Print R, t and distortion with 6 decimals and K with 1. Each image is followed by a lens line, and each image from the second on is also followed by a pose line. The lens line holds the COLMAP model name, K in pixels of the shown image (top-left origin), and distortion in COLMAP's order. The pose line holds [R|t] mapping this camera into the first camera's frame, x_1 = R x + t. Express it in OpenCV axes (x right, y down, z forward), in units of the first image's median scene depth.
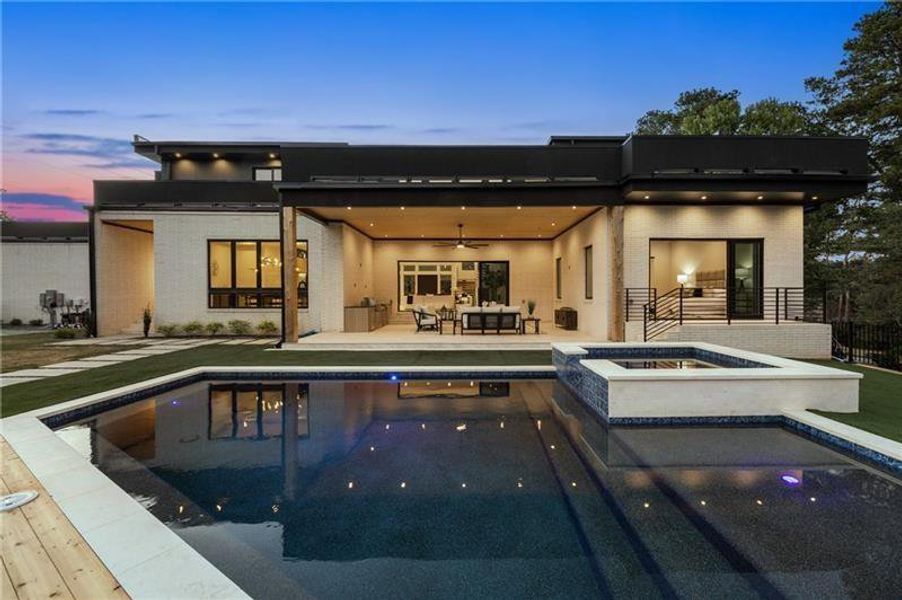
lens RADIAL K [[349.5, 0, 464.7], [0, 349.5, 303.4], [0, 0, 1]] dist [0.000490, 0.000900]
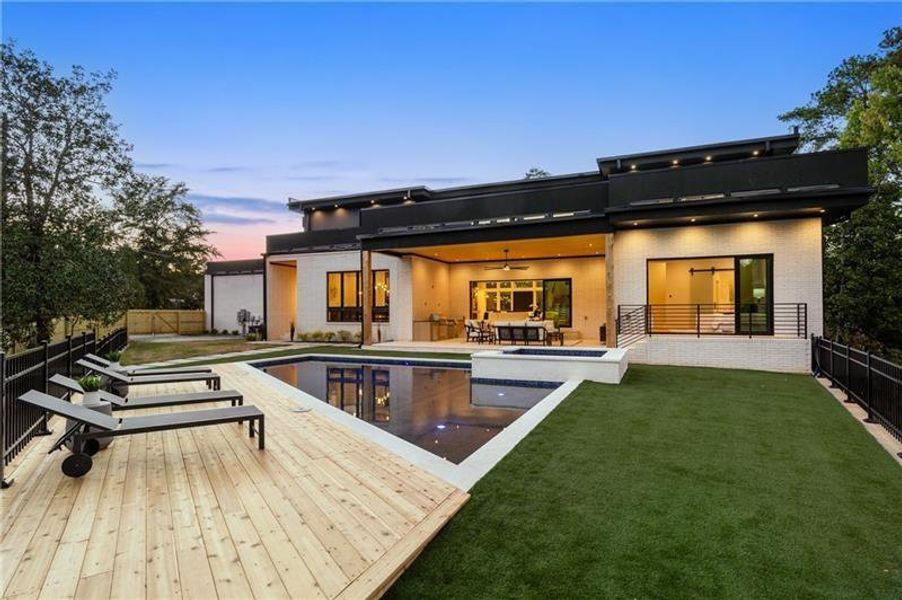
lens RADIAL K [[422.2, 0, 457.9], [0, 422.2, 318.1], [0, 0, 1]] dist [-0.007805, 0.000901]
pose [[0.924559, 0.003202, -0.381025, 0.381024], [-0.007563, 0.999922, -0.009950, 0.012266], [0.380964, 0.012081, 0.924511, -0.345027]]
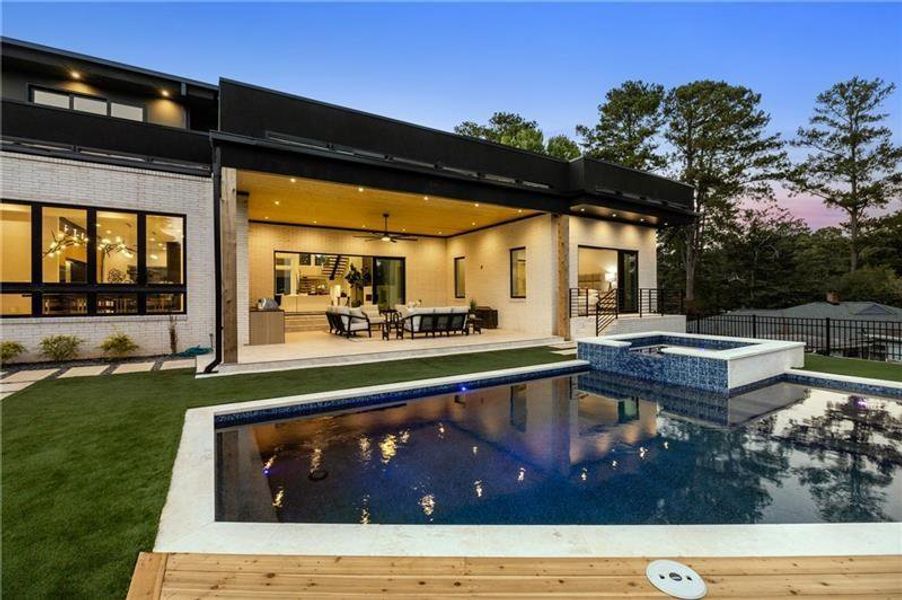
lens RADIAL K [[384.7, 0, 442.2], [0, 384.7, 296.6], [0, 0, 1]] dist [-0.006530, 0.000007]
pose [[0.869789, -0.003756, 0.493409, -0.380551], [0.013079, 0.999795, -0.015446, -0.002165], [-0.493250, 0.019888, 0.869660, 0.095053]]
